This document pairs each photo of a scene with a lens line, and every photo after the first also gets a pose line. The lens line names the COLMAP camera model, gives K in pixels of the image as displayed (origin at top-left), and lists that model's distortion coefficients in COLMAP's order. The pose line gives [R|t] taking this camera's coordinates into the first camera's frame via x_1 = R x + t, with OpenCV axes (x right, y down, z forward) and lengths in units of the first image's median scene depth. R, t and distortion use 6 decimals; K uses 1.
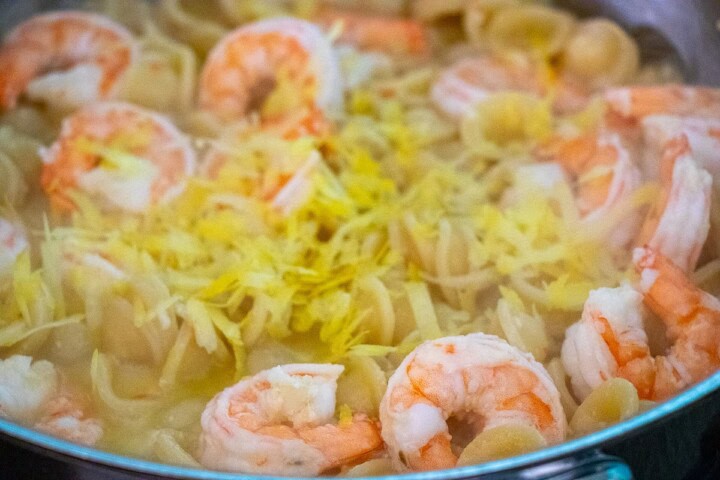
lens RADIAL K [[2228.5, 0, 358.2], [0, 2228.5, 239.2], [0, 0, 1]] dist [0.053248, 0.000000]
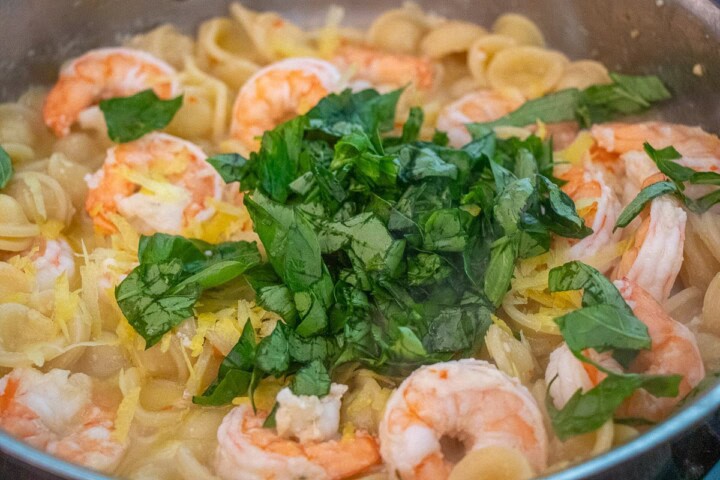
lens RADIAL K [[1693.2, 0, 362.0], [0, 1693.2, 240.8], [0, 0, 1]] dist [-0.025960, 0.000000]
pose [[0.999440, 0.012695, -0.030972, 0.025207], [-0.011189, 0.998769, 0.048320, -0.054335], [0.031547, -0.047946, 0.998352, 0.163378]]
